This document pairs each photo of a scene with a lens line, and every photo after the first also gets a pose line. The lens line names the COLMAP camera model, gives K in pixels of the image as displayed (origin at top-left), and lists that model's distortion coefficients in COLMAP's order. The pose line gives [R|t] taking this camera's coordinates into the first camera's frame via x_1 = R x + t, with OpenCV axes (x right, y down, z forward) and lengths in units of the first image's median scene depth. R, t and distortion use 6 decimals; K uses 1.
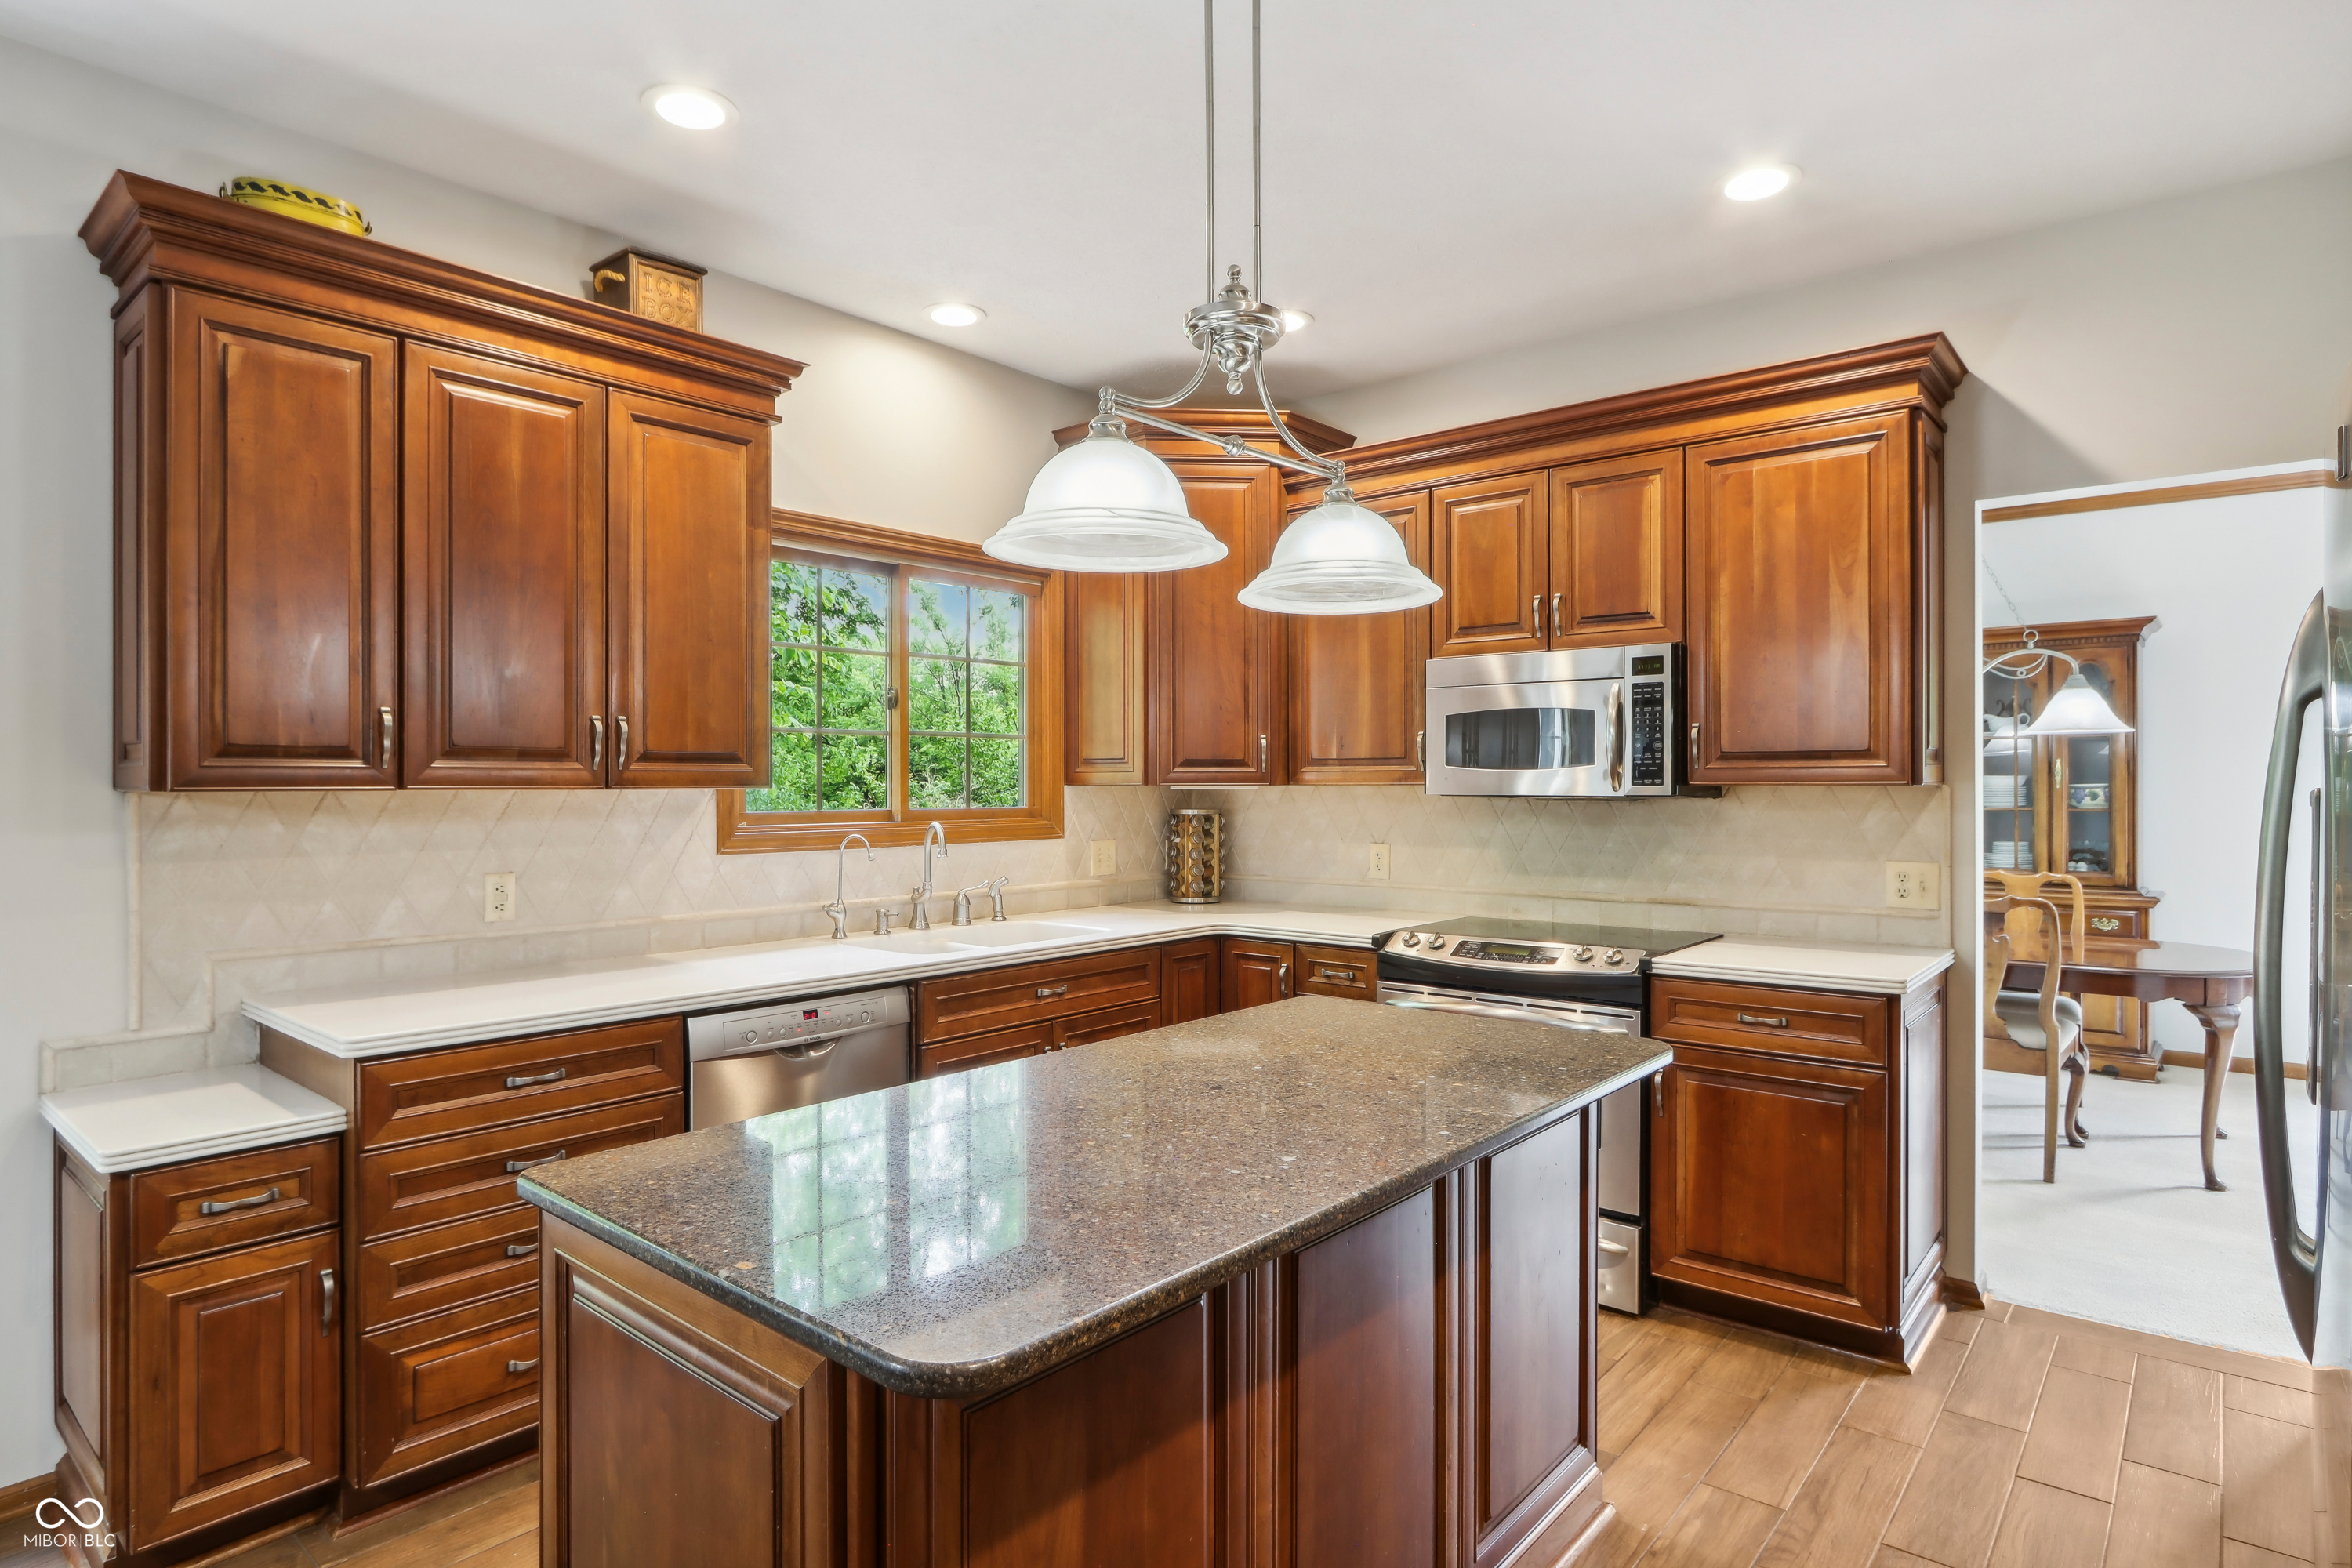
lens RADIAL K [[1263.3, 0, 1161.2], [0, 1263.3, 780.4], [0, 0, 1]] dist [-0.019384, 0.001747]
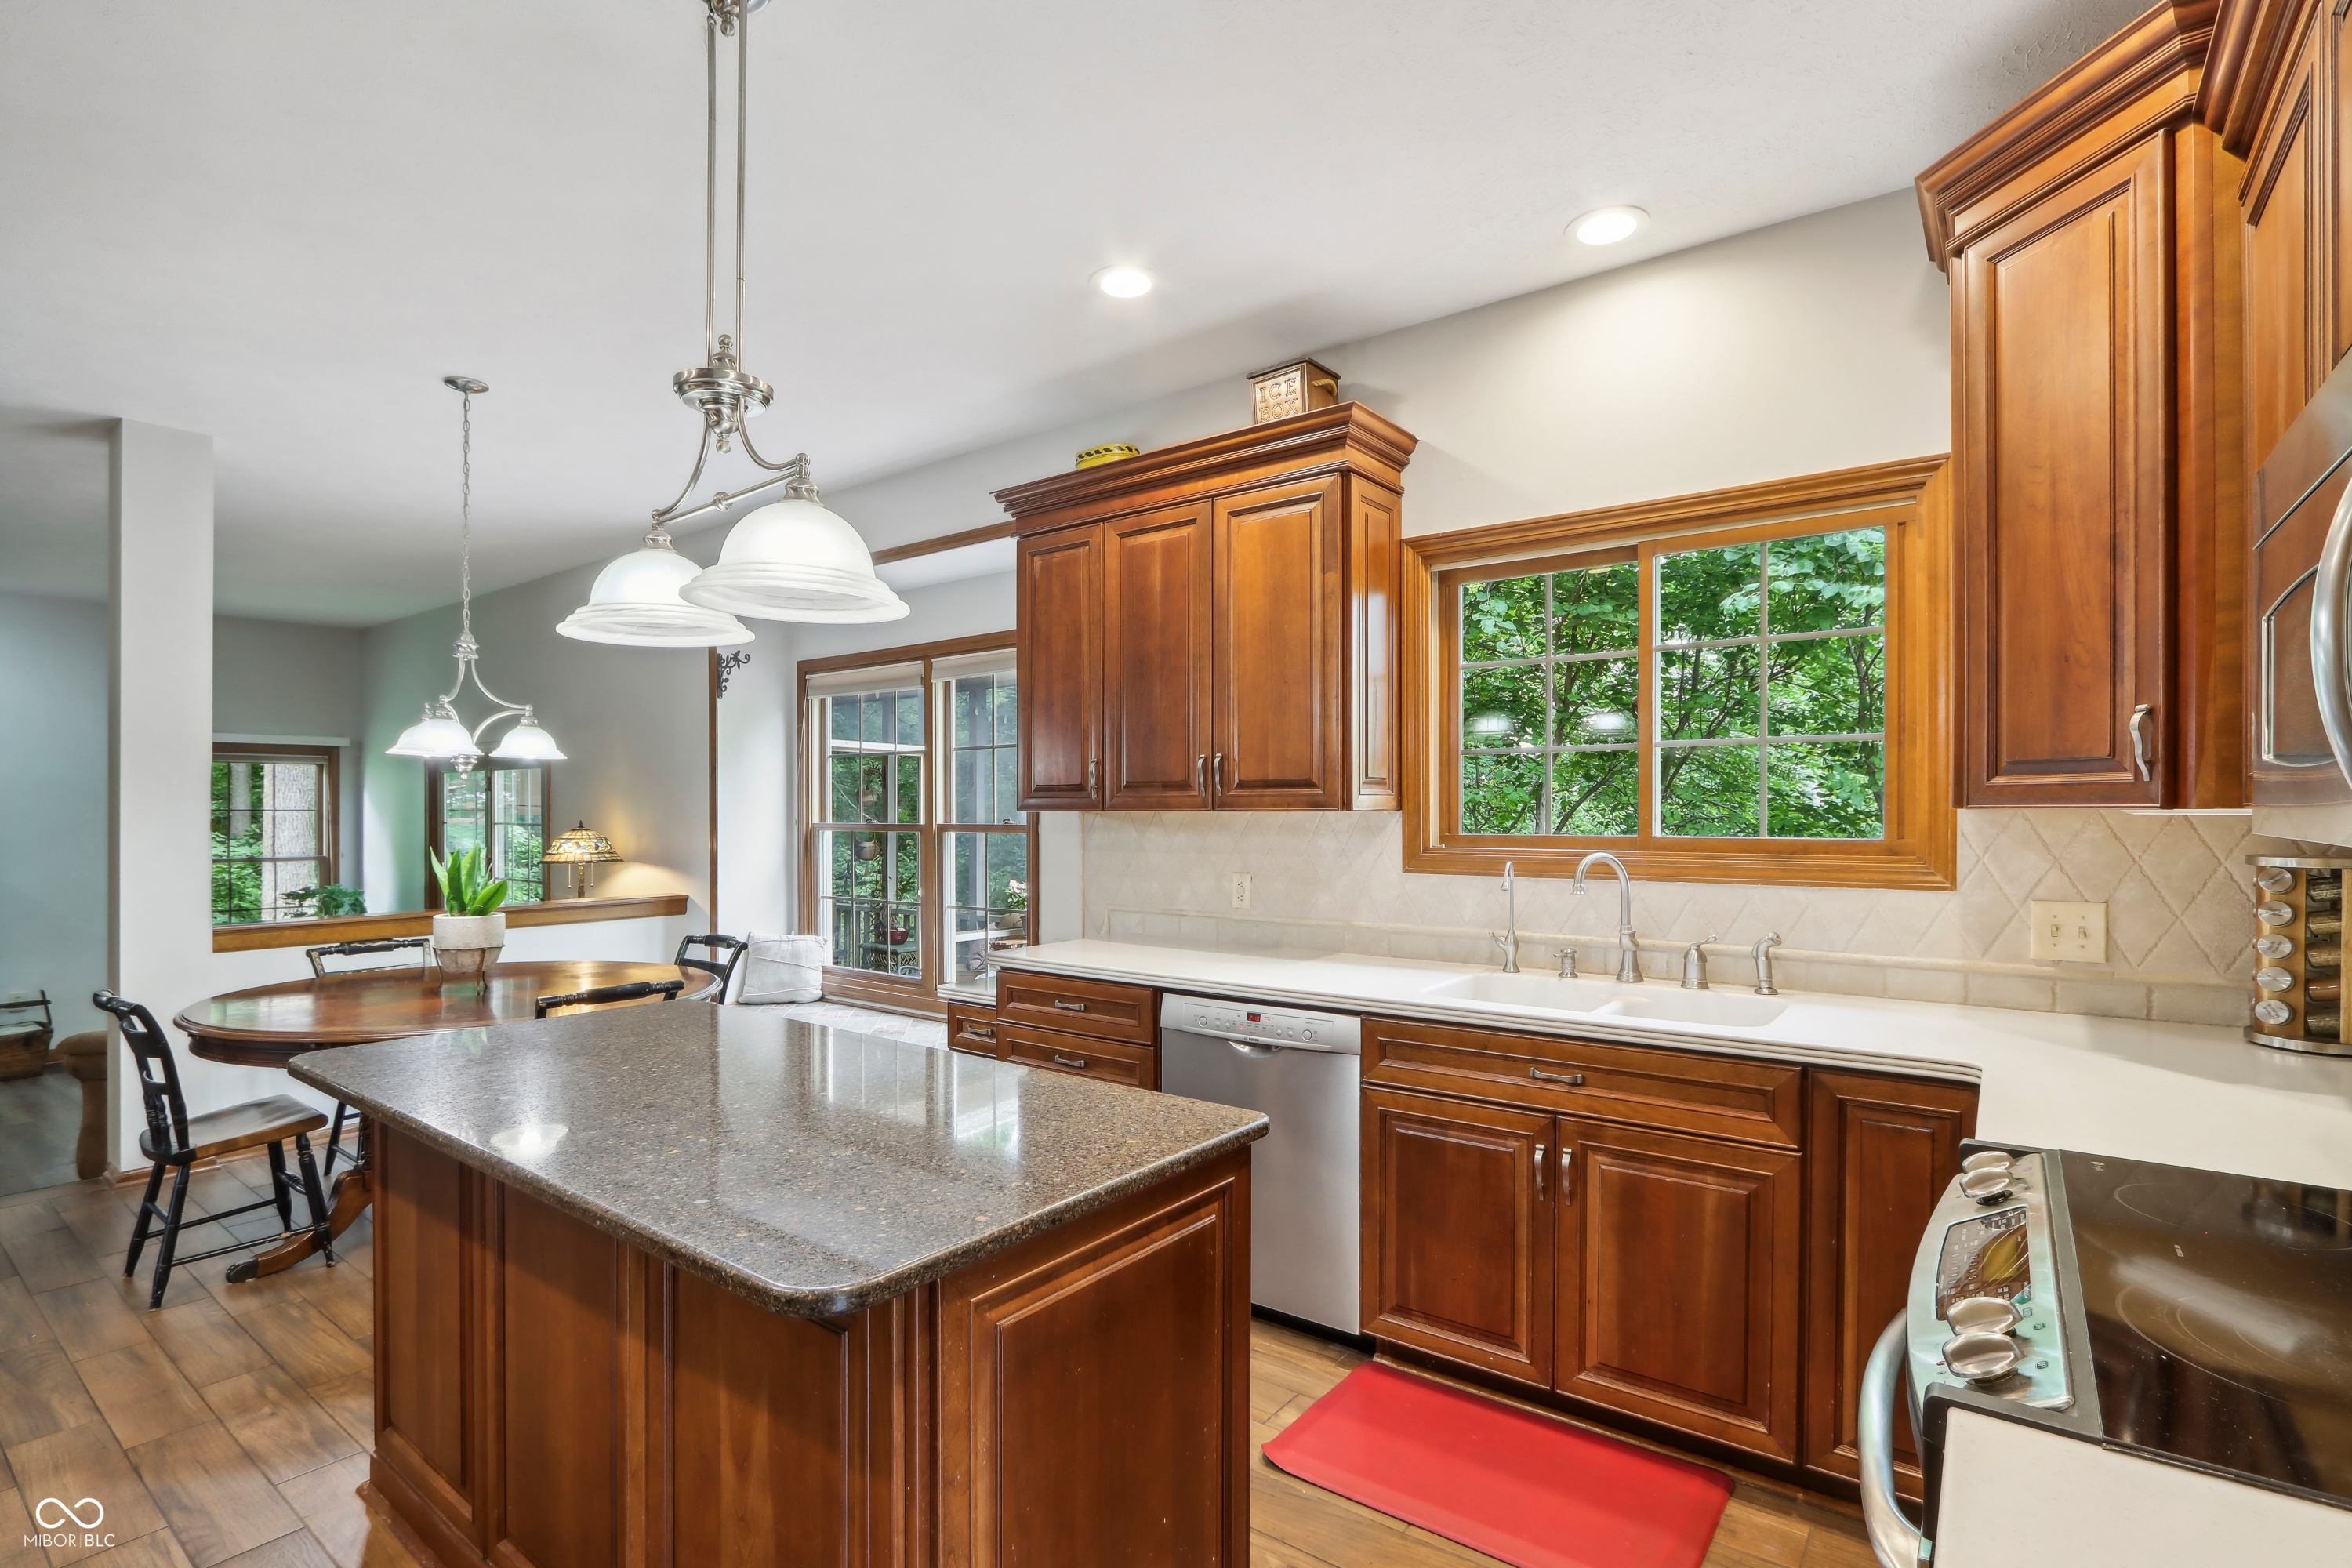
lens RADIAL K [[1115.8, 0, 1162.0], [0, 1115.8, 808.0], [0, 0, 1]] dist [-0.018664, 0.002503]
pose [[0.063166, 0.001501, -0.998002, 0.587189], [0.005855, 0.999981, 0.001874, 0.001236], [0.997986, -0.005961, 0.063156, 0.738920]]
